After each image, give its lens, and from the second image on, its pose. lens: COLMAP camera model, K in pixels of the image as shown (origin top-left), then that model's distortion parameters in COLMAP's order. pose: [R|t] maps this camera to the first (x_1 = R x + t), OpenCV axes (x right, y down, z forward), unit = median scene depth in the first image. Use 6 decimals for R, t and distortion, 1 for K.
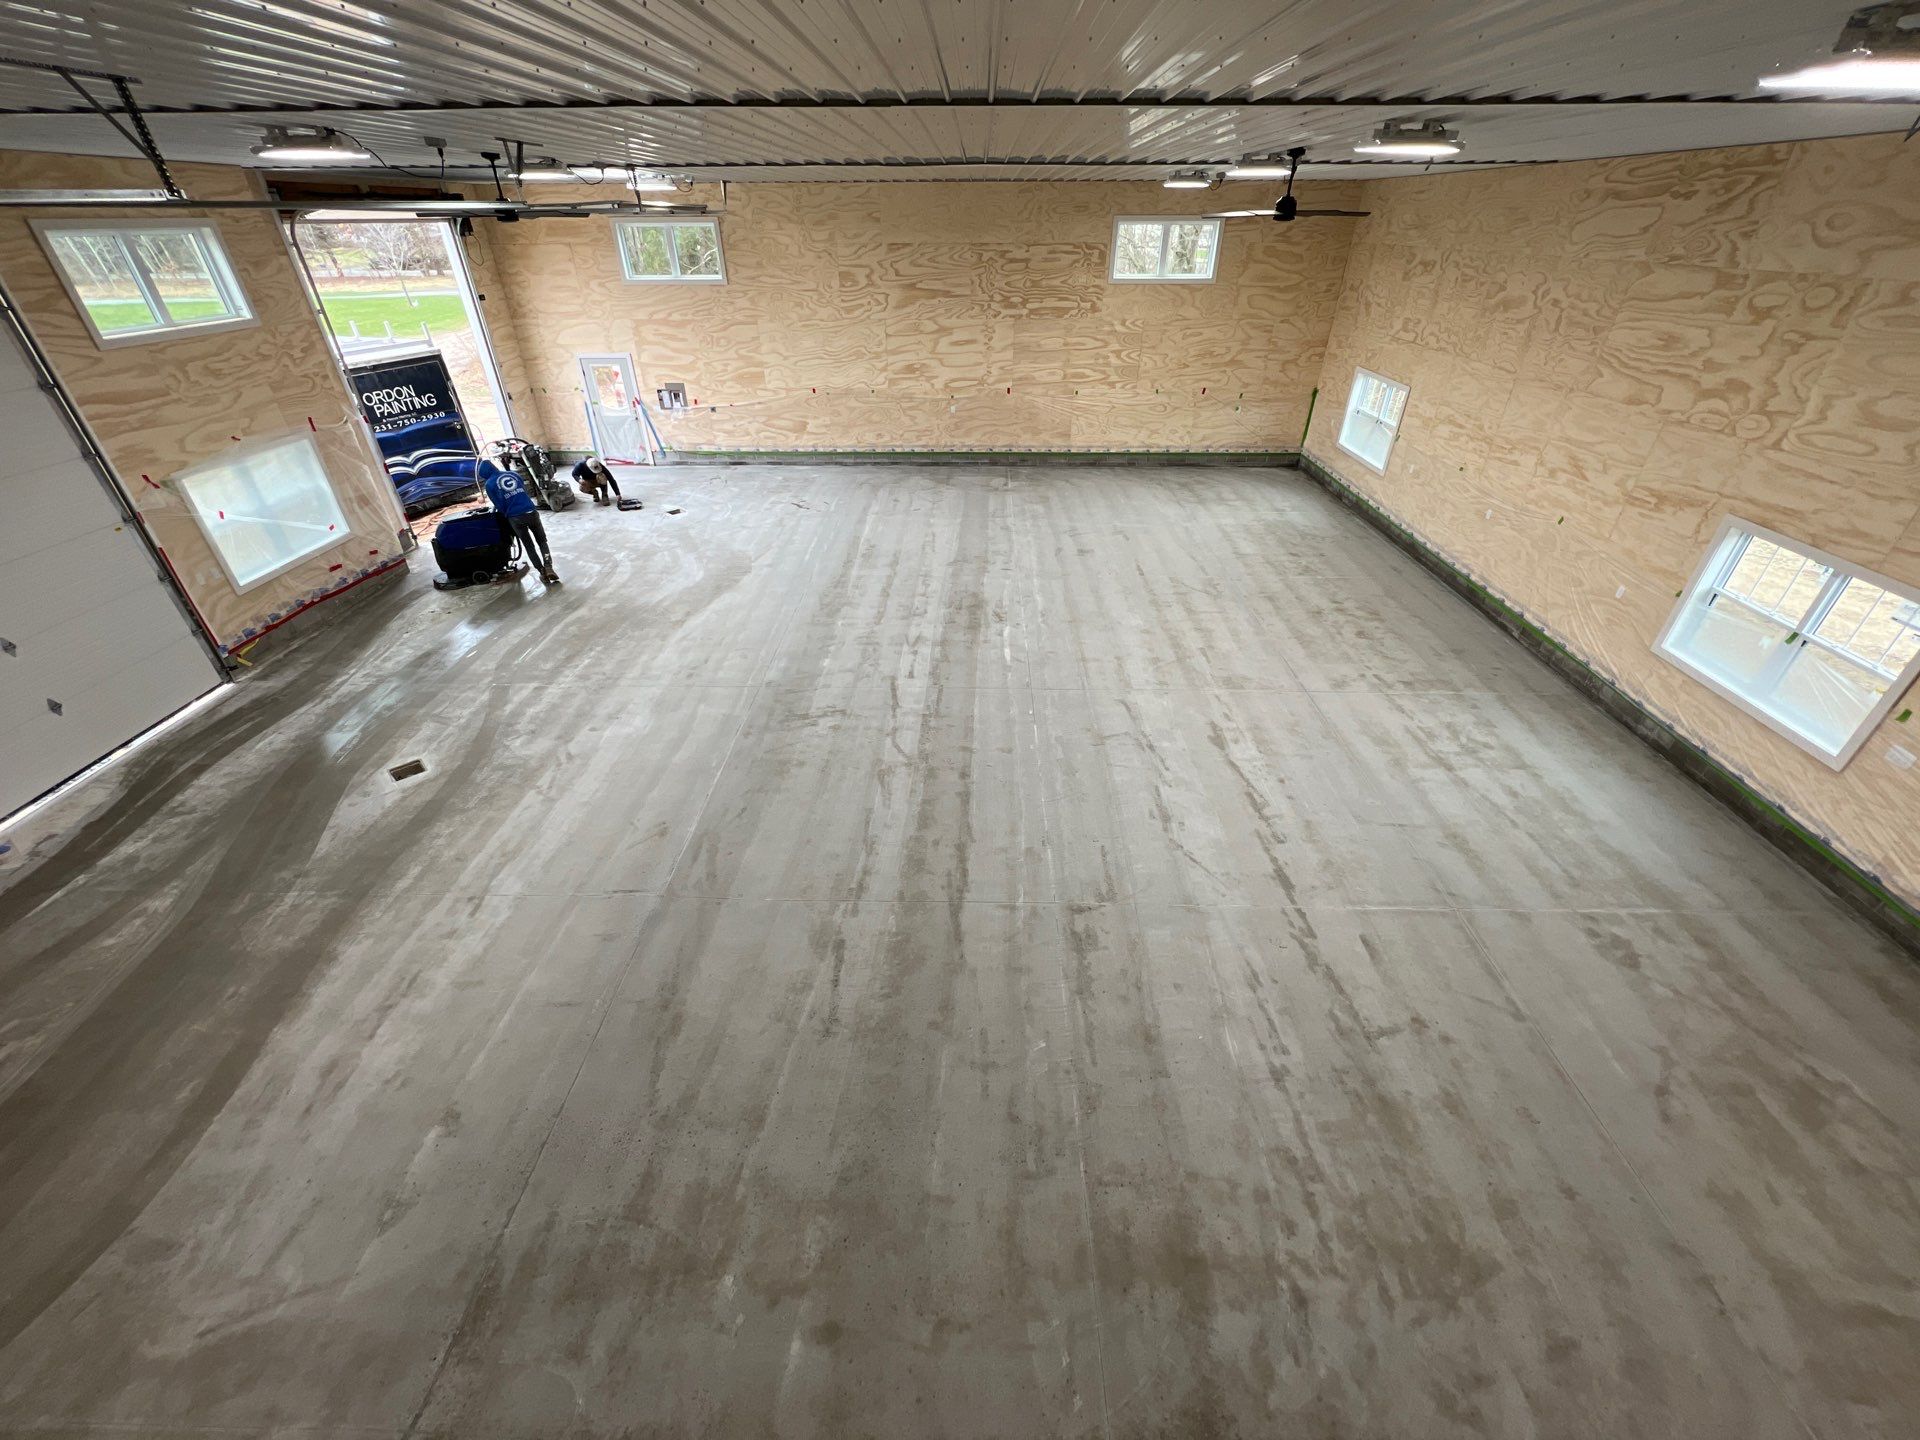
lens RADIAL K [[765.2, 0, 956.8], [0, 765.2, 714.1], [0, 0, 1]] dist [0.001637, -0.001012]
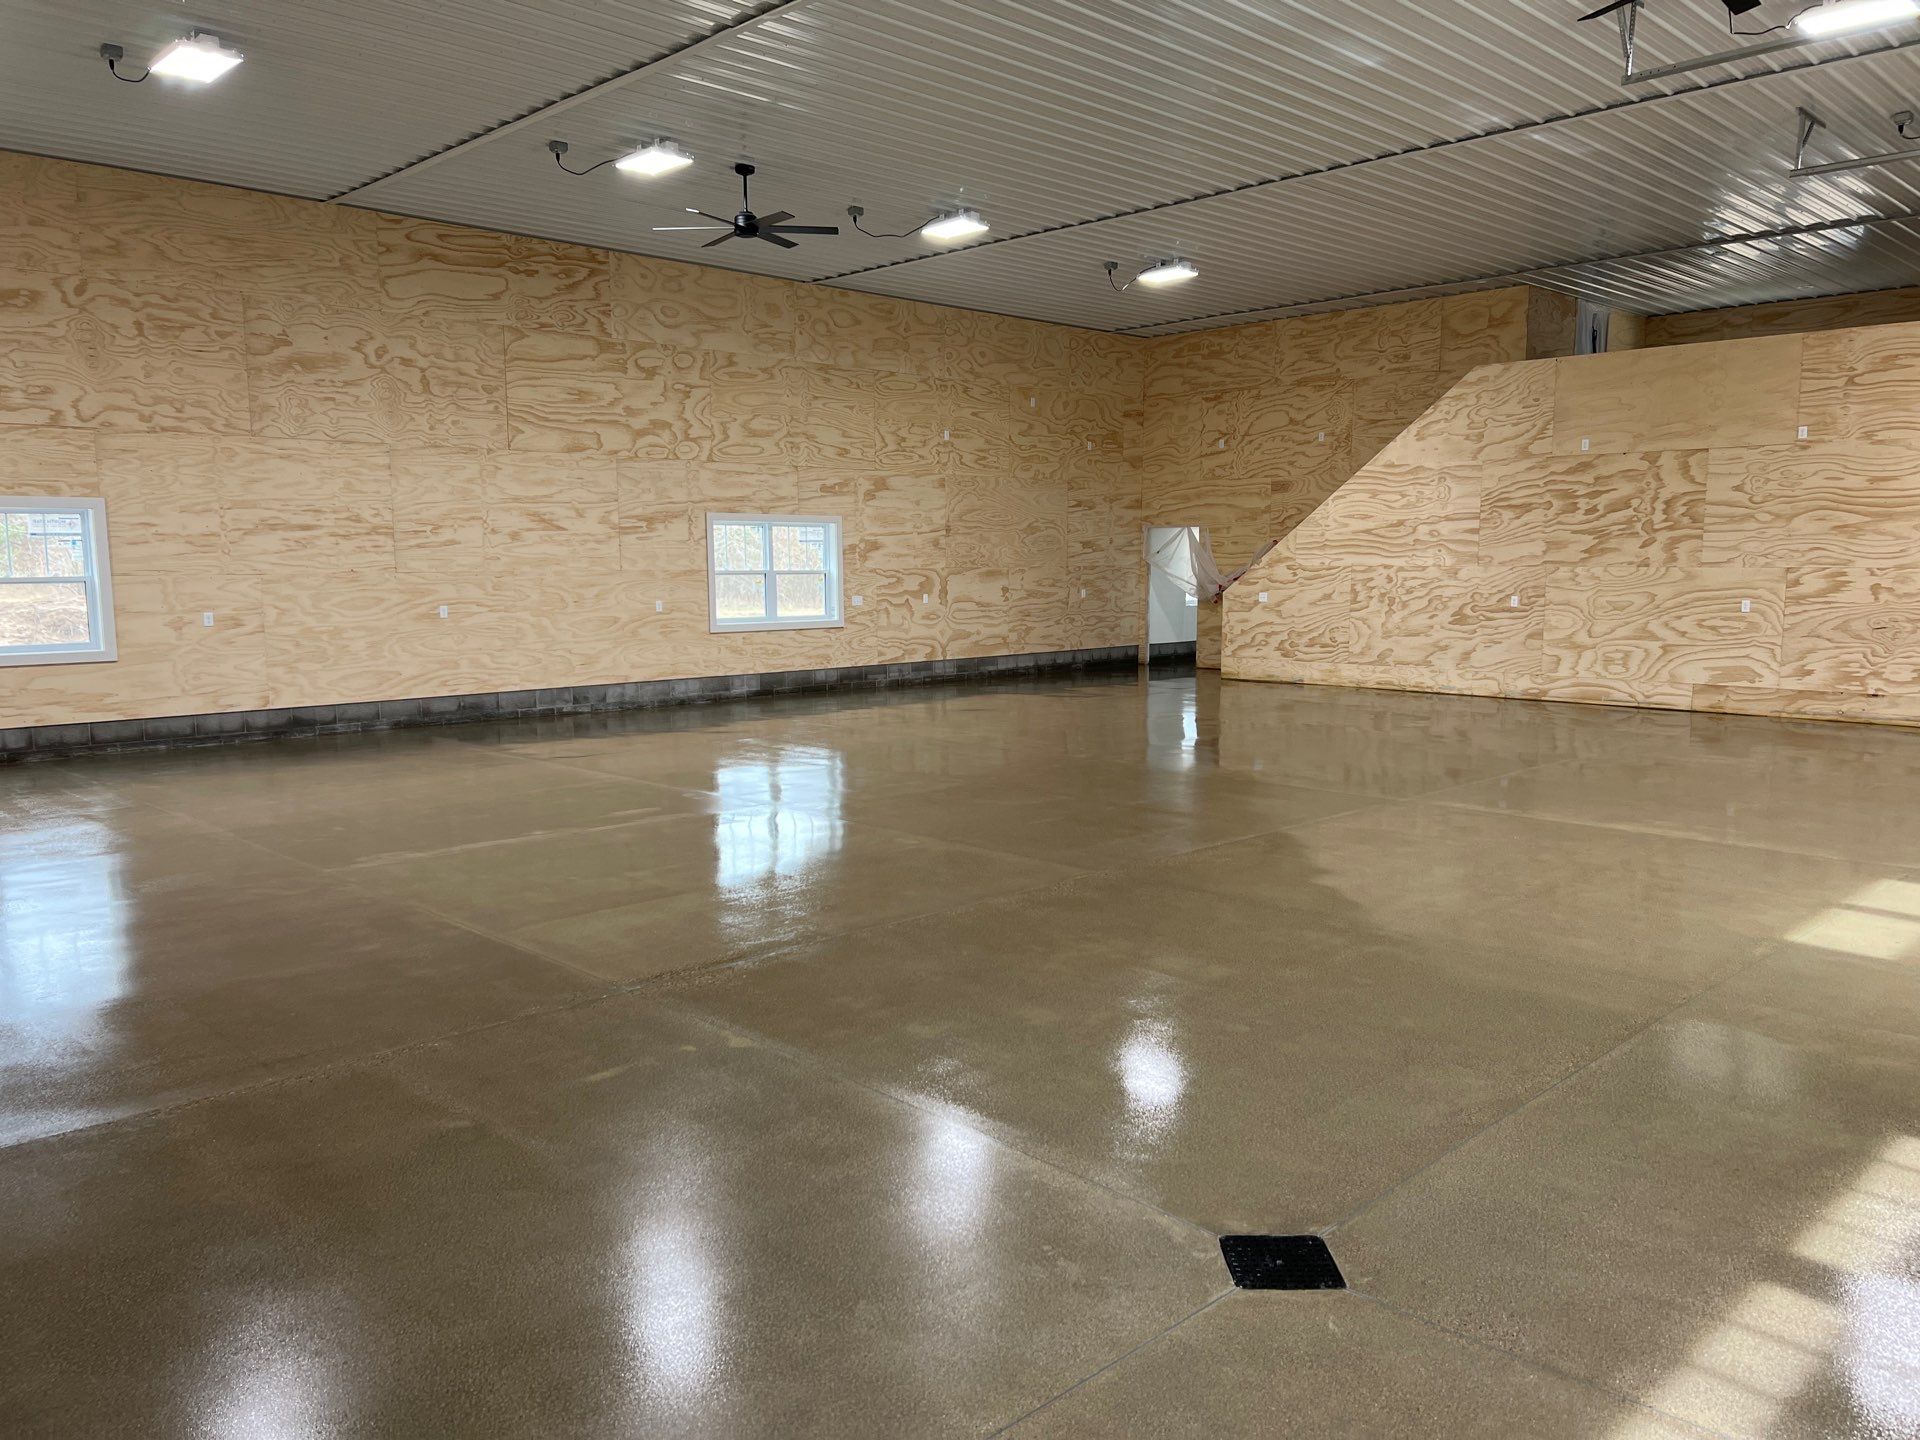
lens RADIAL K [[1442.0, 0, 962.9], [0, 1442.0, 725.4], [0, 0, 1]] dist [0.051201, -0.049104]
pose [[-0.717396, -0.072409, 0.692893, -0.710476], [0.385956, 0.786697, 0.481816, -0.688429], [-0.579984, 0.613079, -0.536426, 1.587639]]
